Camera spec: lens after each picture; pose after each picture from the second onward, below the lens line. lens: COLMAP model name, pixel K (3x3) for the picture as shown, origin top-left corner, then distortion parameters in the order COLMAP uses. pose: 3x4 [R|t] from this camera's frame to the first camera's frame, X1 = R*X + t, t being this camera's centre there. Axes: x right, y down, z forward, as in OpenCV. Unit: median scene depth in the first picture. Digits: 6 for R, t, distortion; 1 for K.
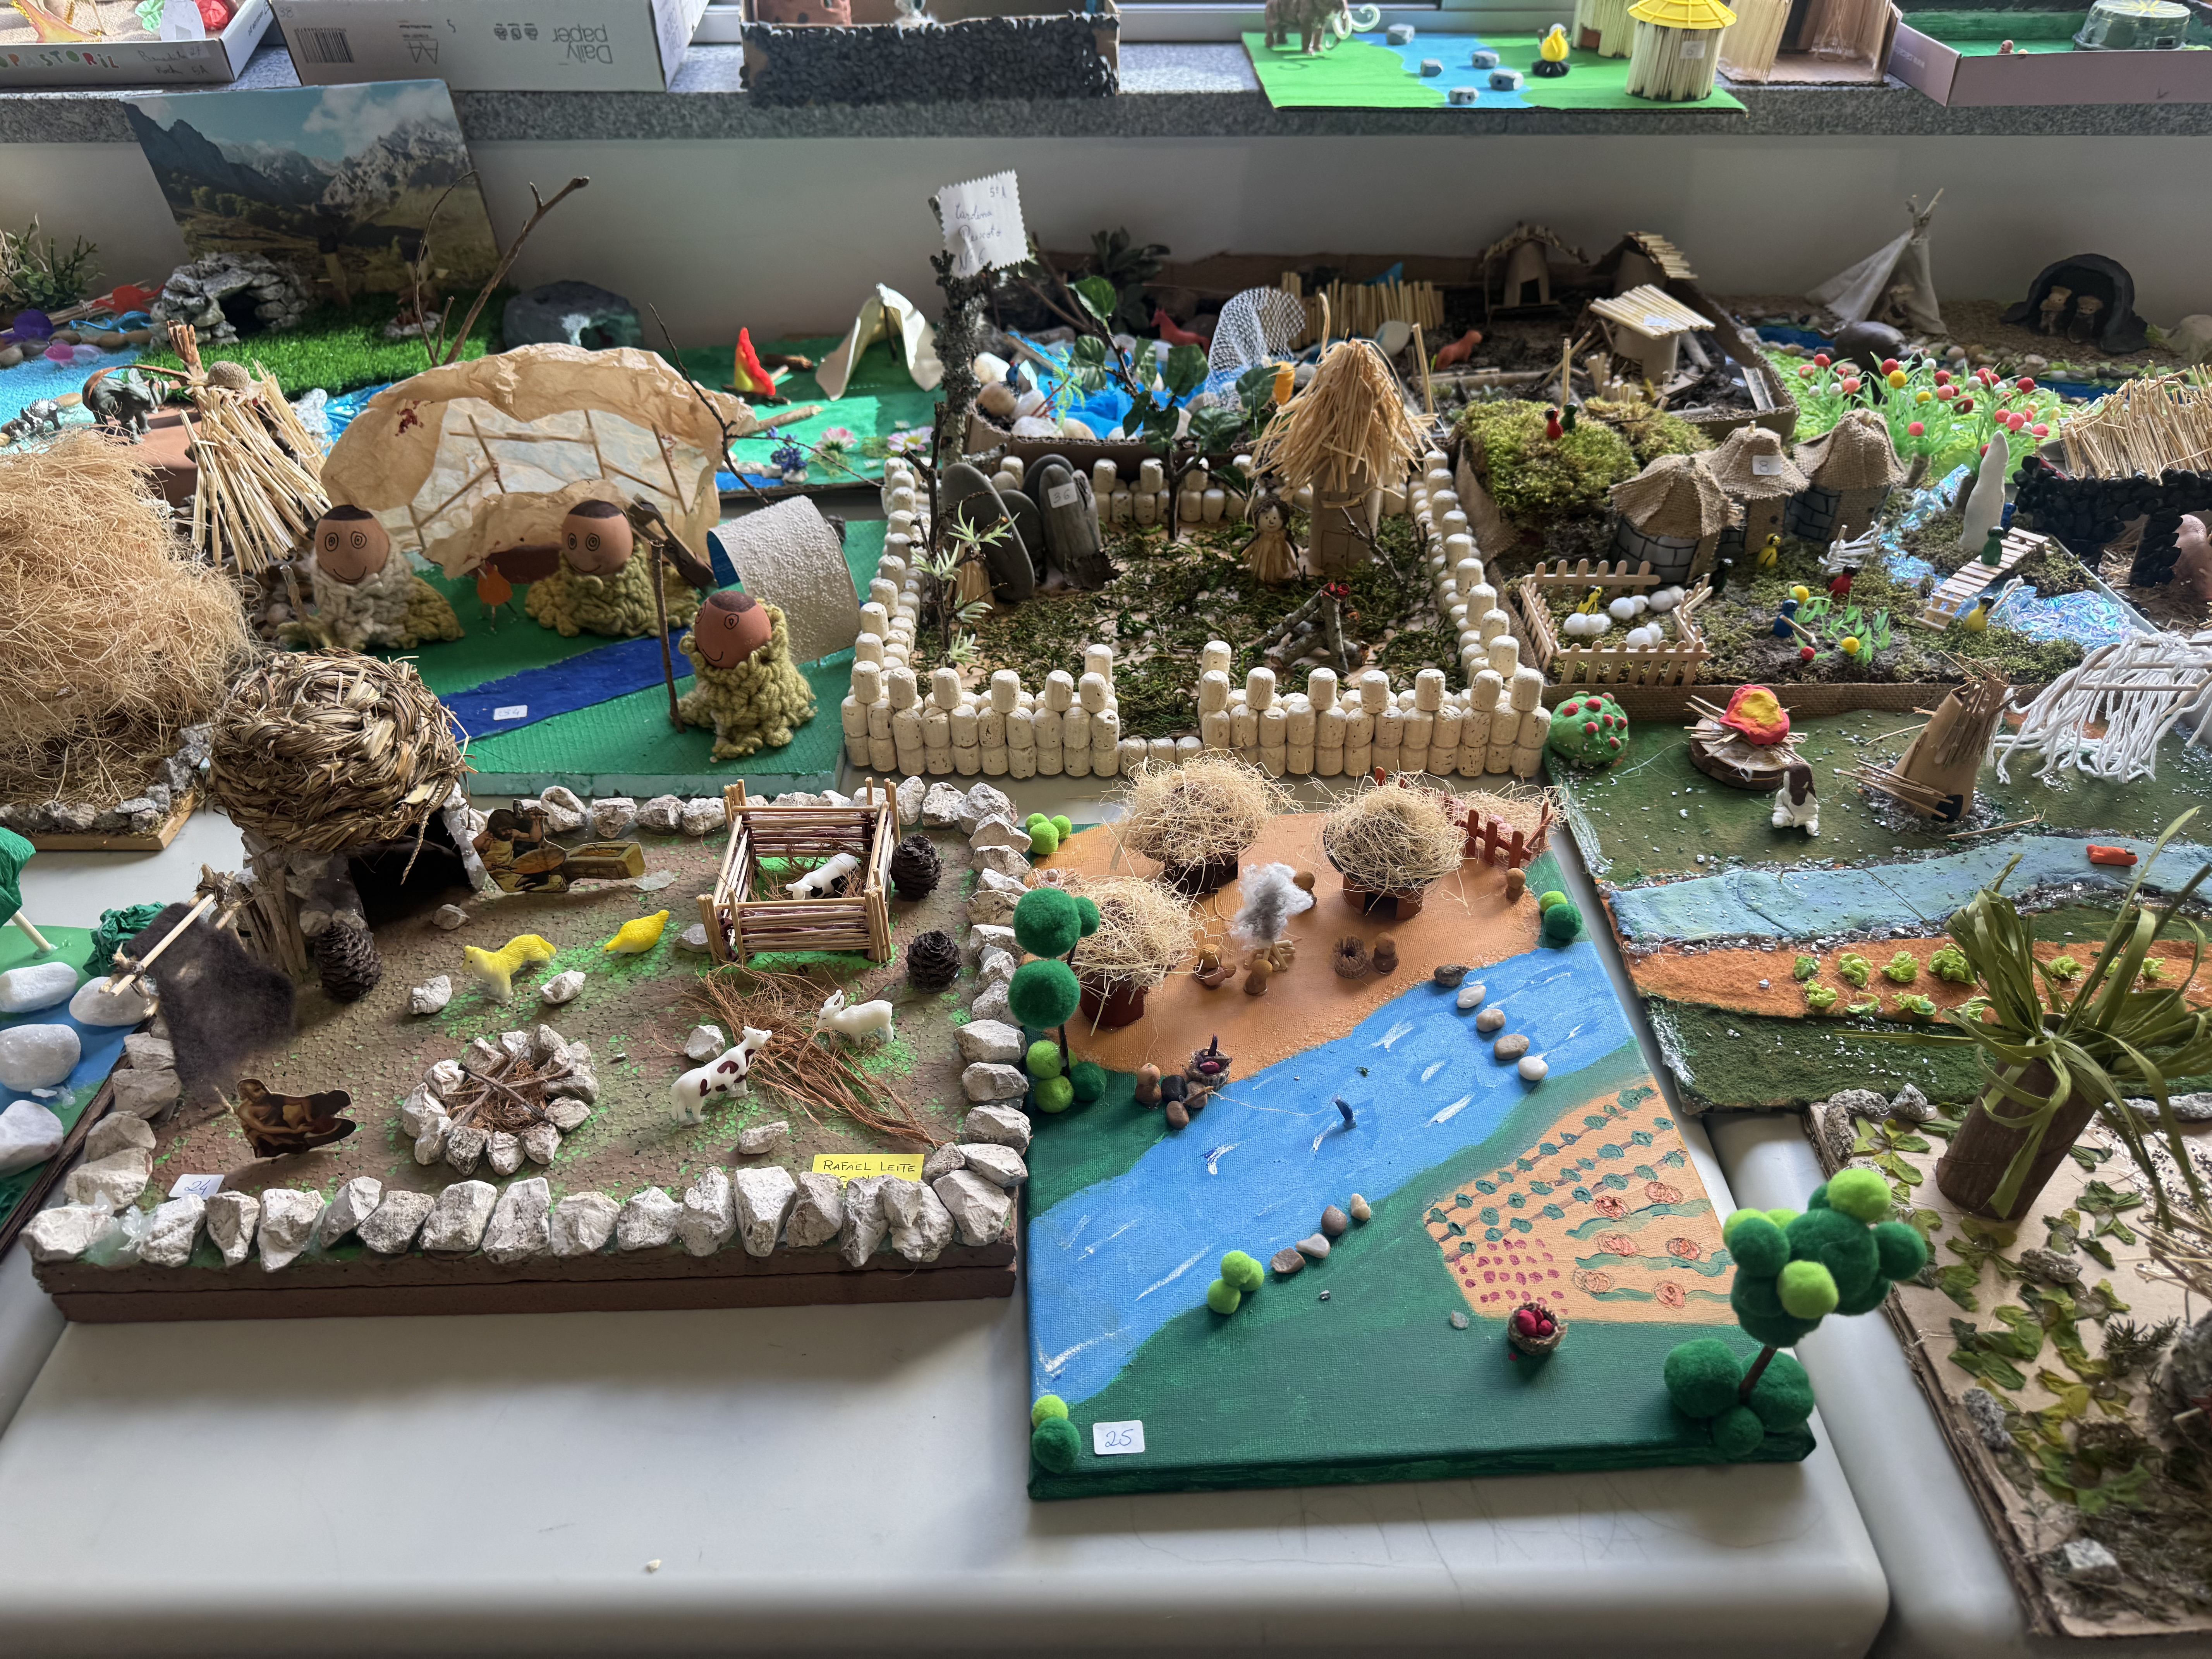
lens RADIAL K [[1575.0, 0, 1110.2], [0, 1575.0, 853.3], [0, 0, 1]] dist [0.038827, -0.043703]
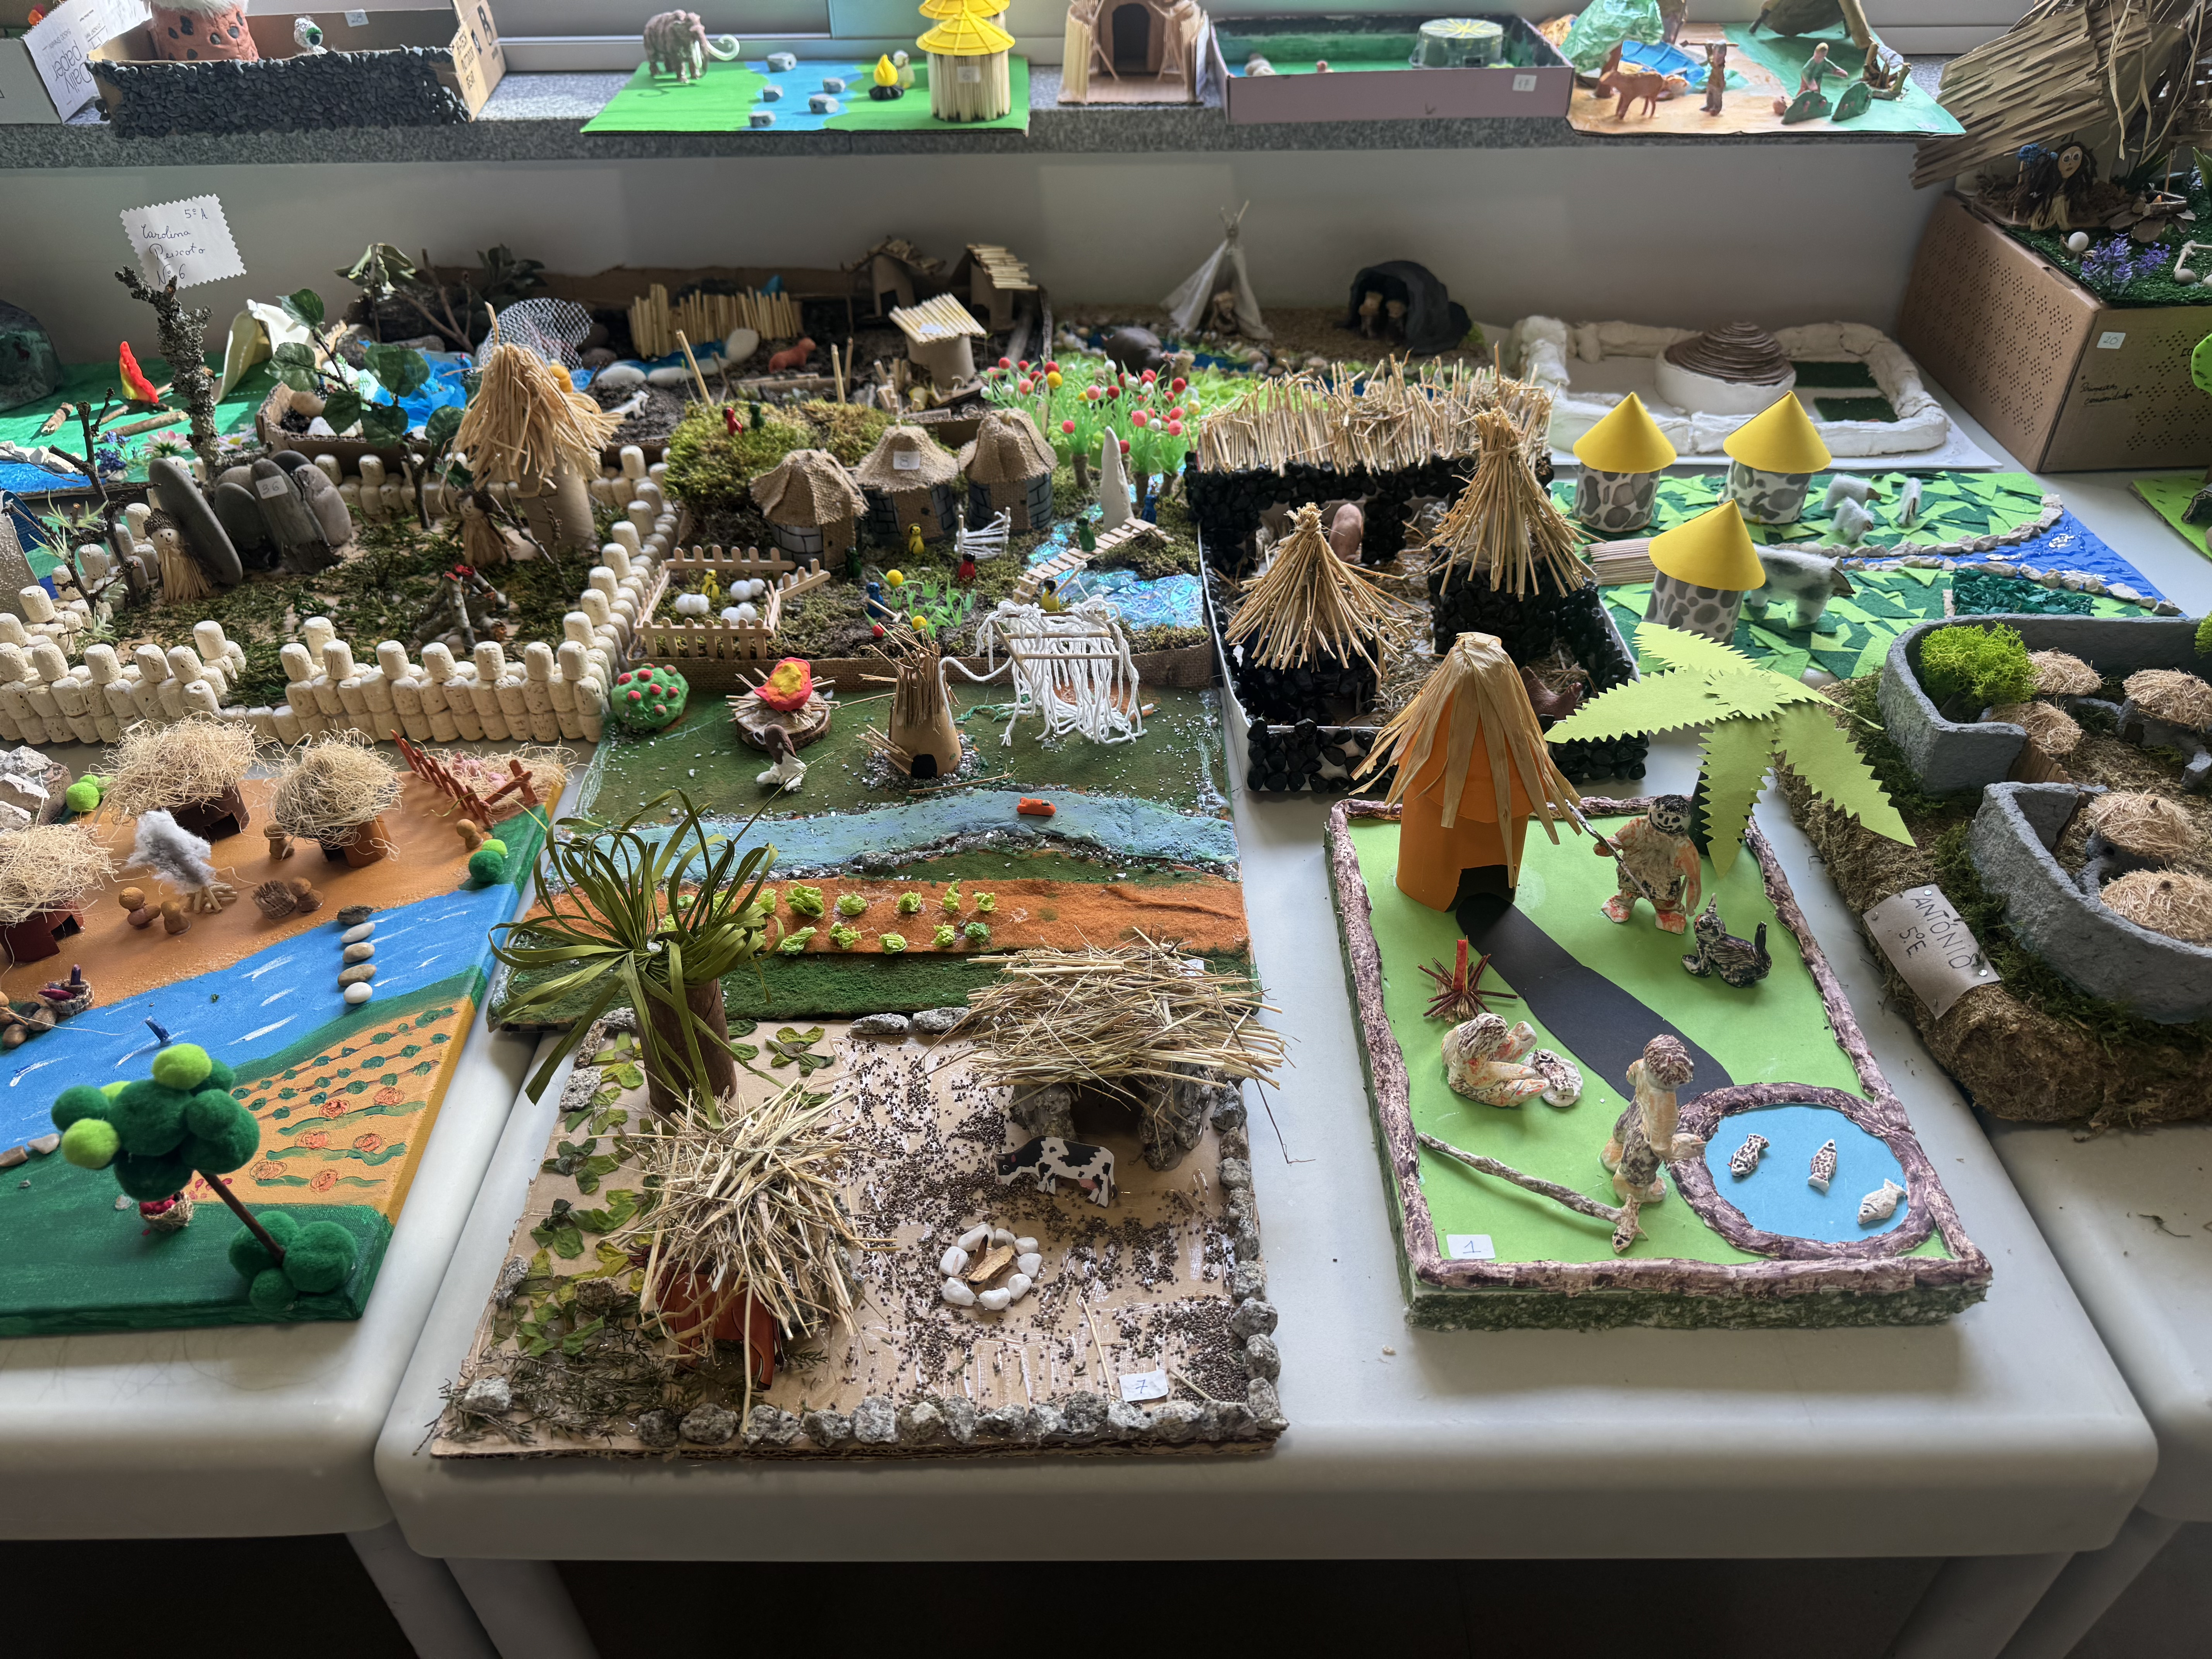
lens RADIAL K [[1575.0, 0, 1099.9], [0, 1575.0, 847.5], [0, 0, 1]] dist [0.038827, -0.043703]
pose [[0.999864, -0.006097, -0.015348, 0.459244], [0.005926, 0.999921, -0.011124, 0.027739], [0.015415, 0.011032, 0.999820, -0.063326]]
